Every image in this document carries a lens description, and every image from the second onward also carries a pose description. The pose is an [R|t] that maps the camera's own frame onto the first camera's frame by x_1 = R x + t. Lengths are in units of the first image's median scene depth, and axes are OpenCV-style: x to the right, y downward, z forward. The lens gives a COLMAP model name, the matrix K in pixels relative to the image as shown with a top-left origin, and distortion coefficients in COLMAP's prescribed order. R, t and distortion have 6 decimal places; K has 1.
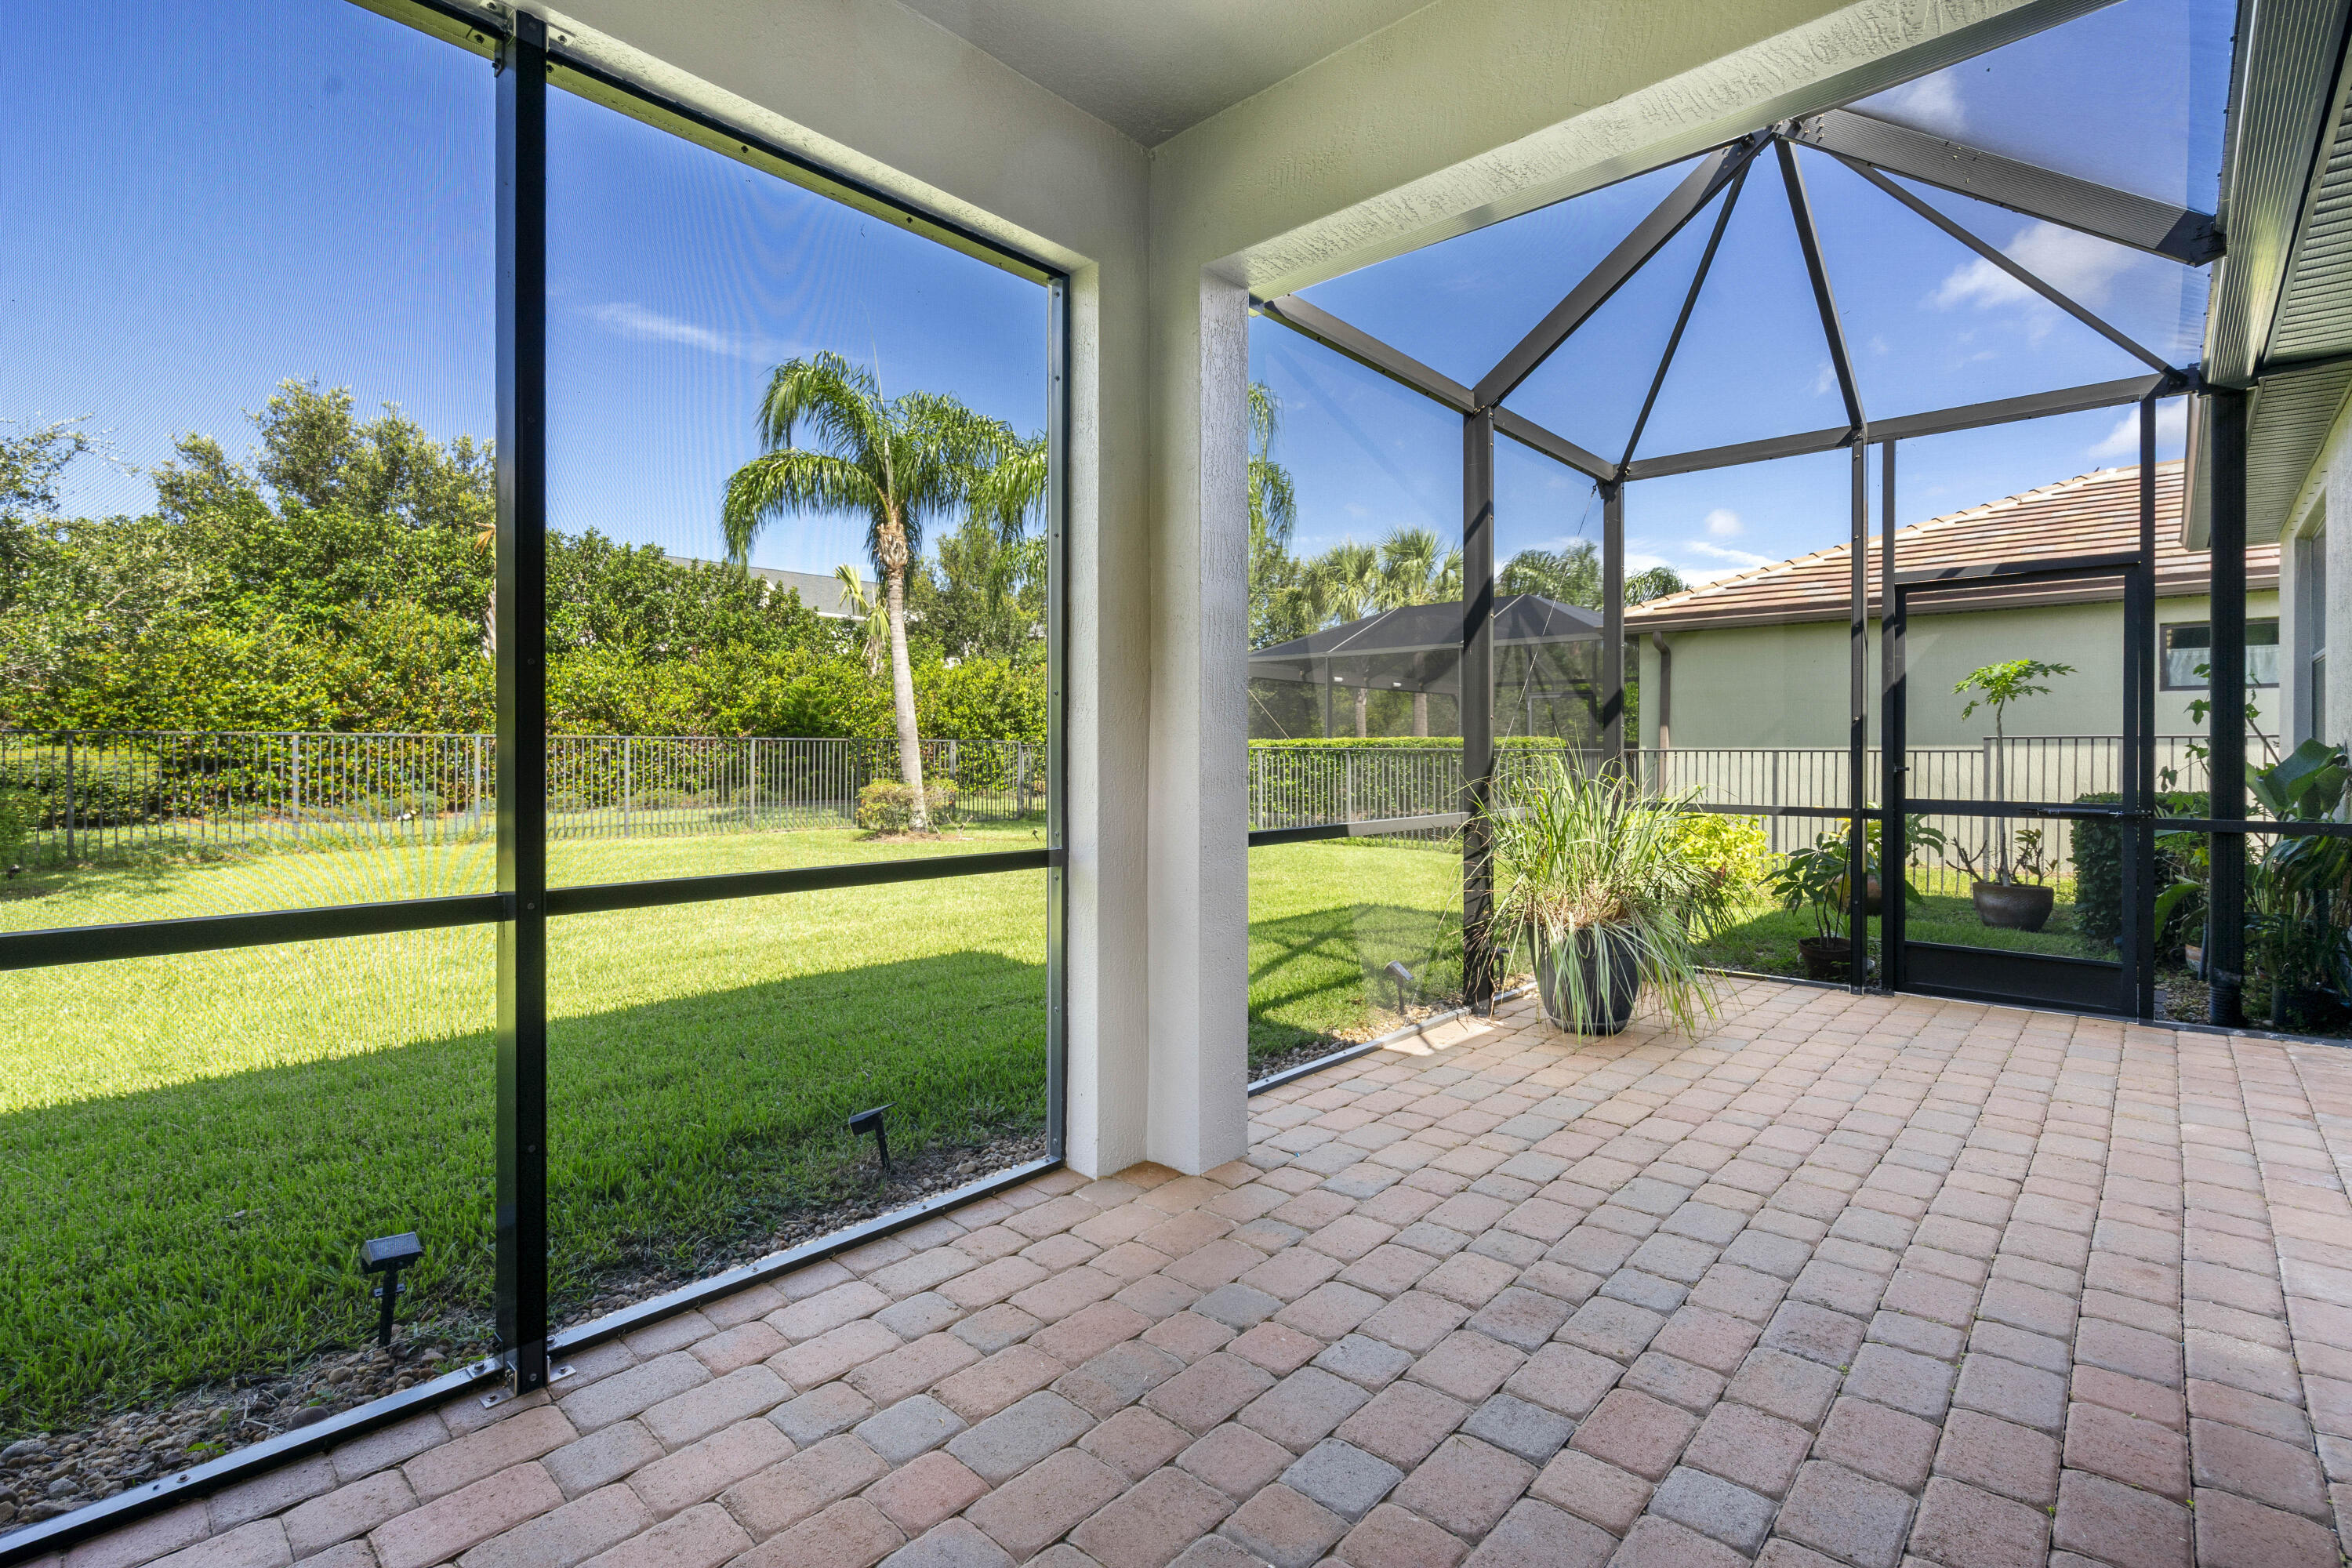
lens RADIAL K [[1085.4, 0, 1165.8], [0, 1085.4, 750.4], [0, 0, 1]] dist [-0.002736, 0.000670]
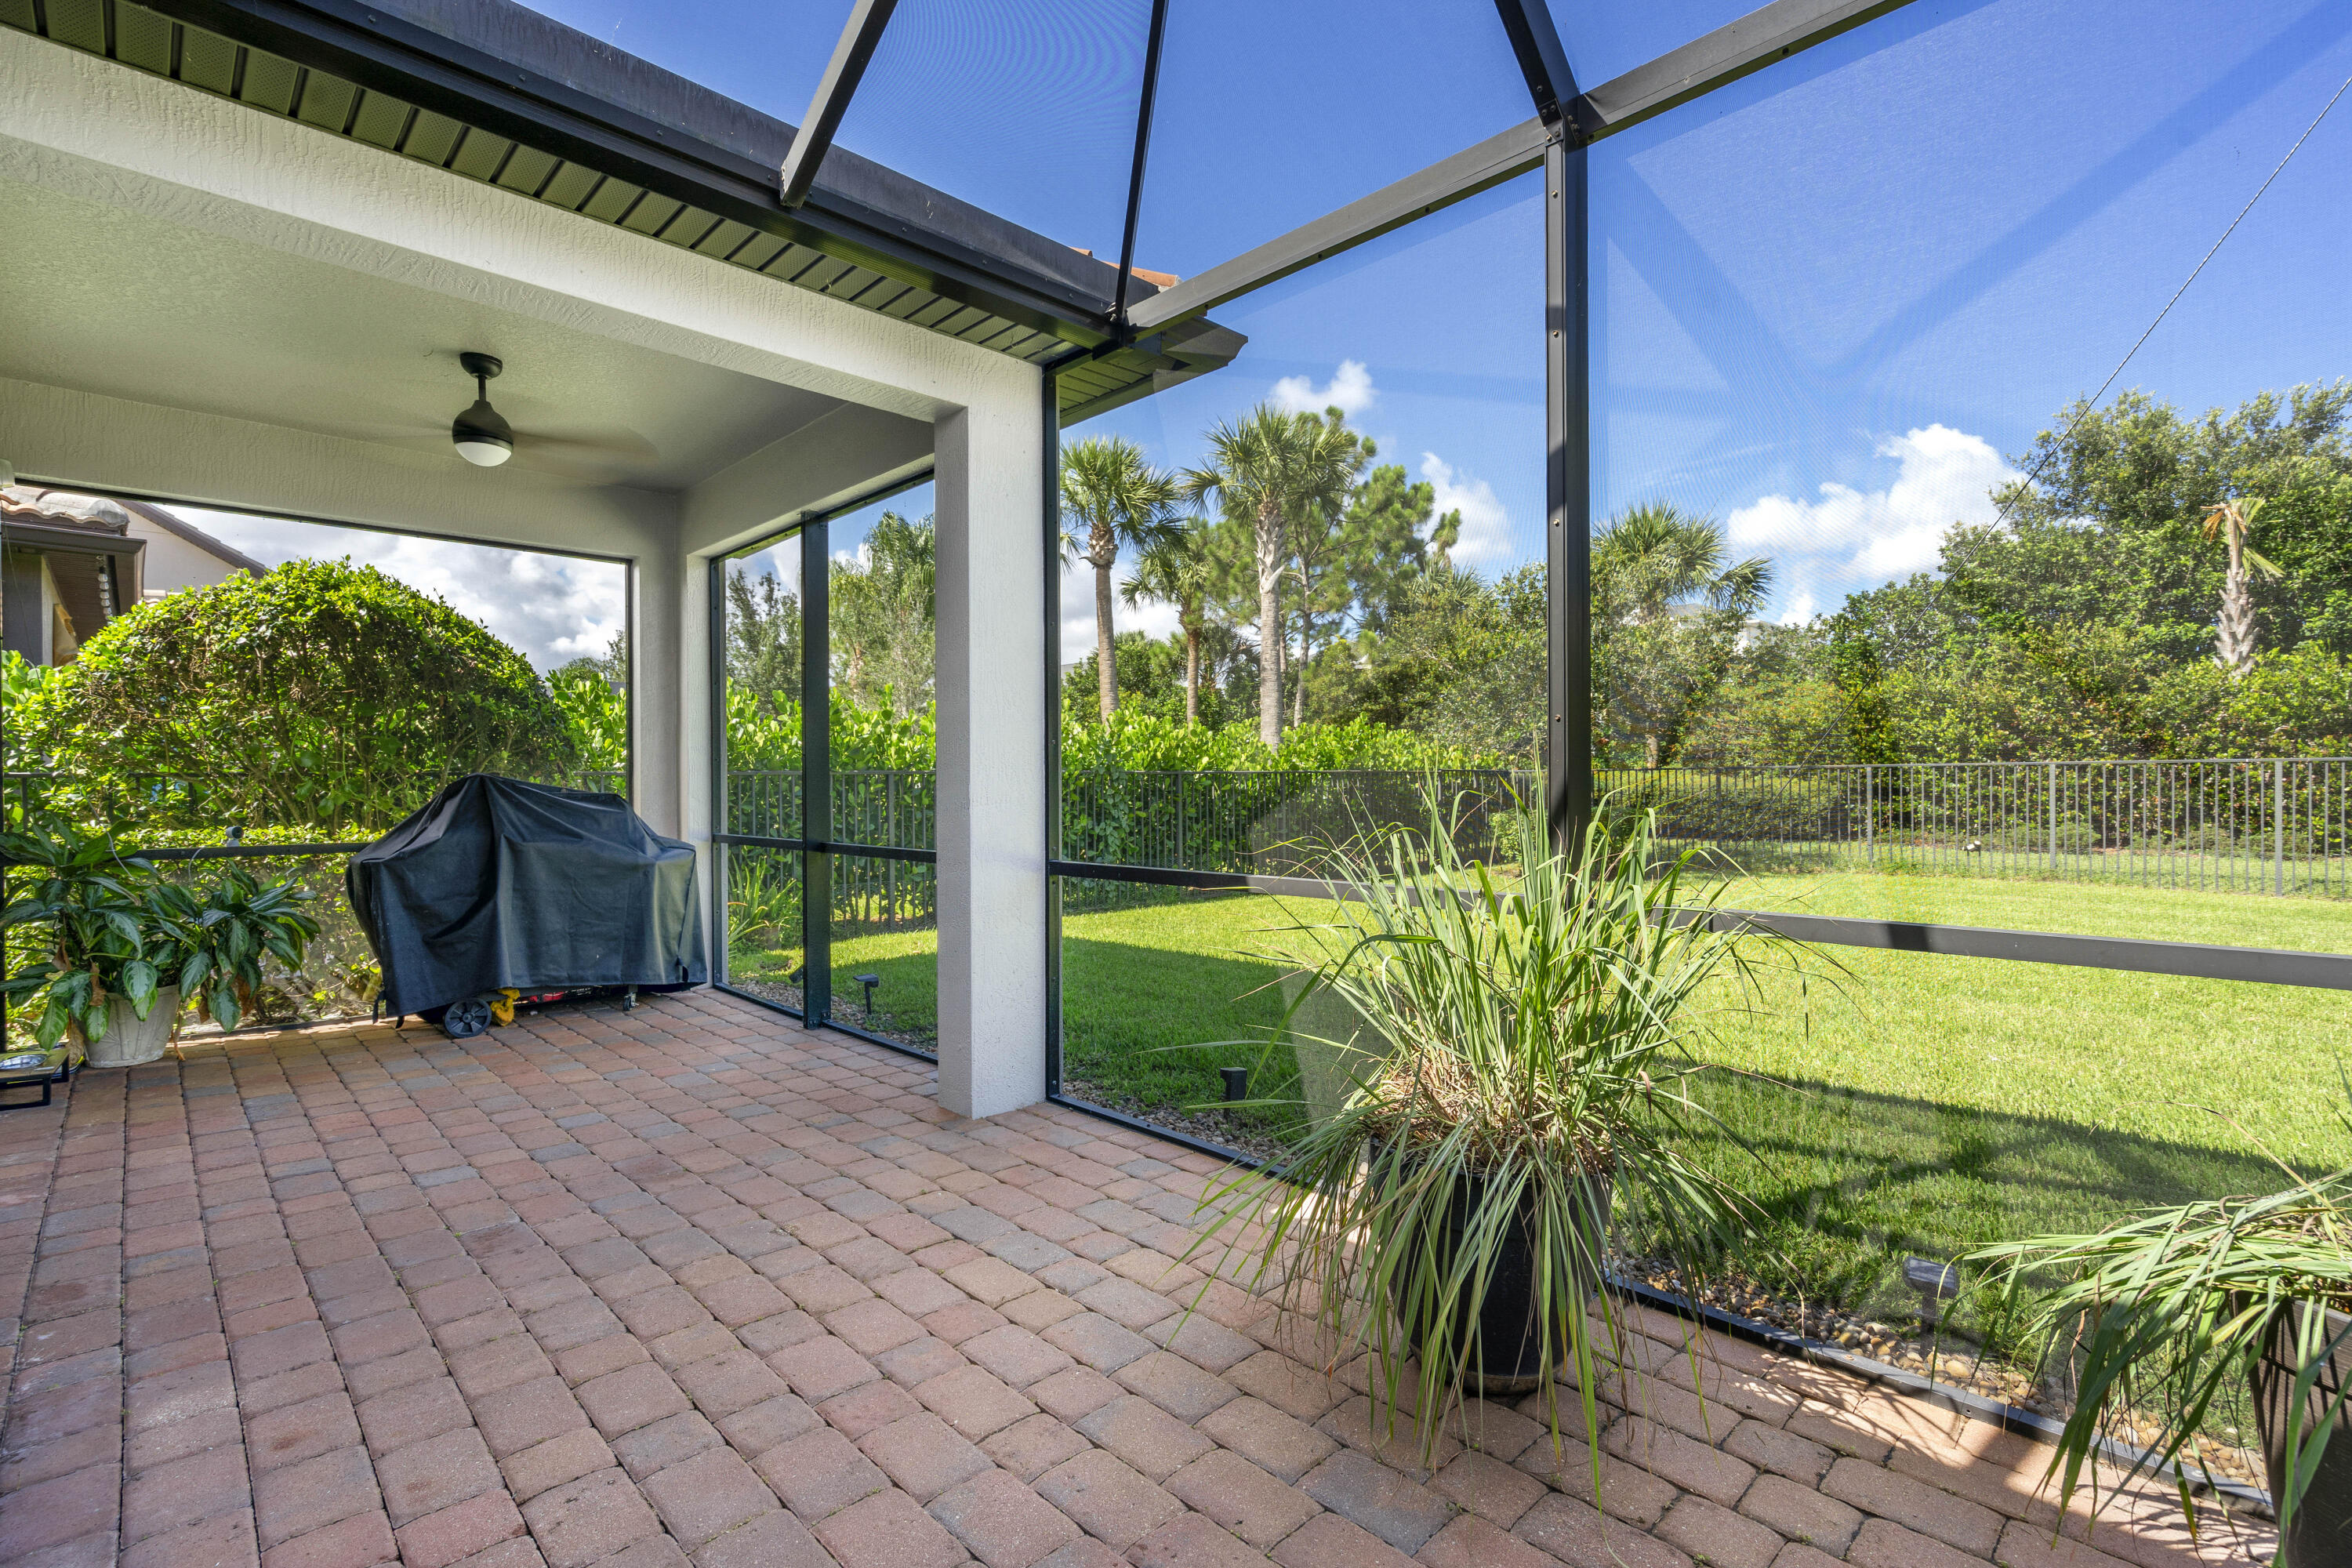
lens RADIAL K [[1085.4, 0, 1192.2], [0, 1085.4, 798.8], [0, 0, 1]] dist [-0.002736, 0.000670]
pose [[-0.048528, 0.012924, -0.998738, 0.293580], [0.007802, 0.999891, 0.012559, -0.000667], [0.998791, -0.007183, -0.048624, 0.300889]]
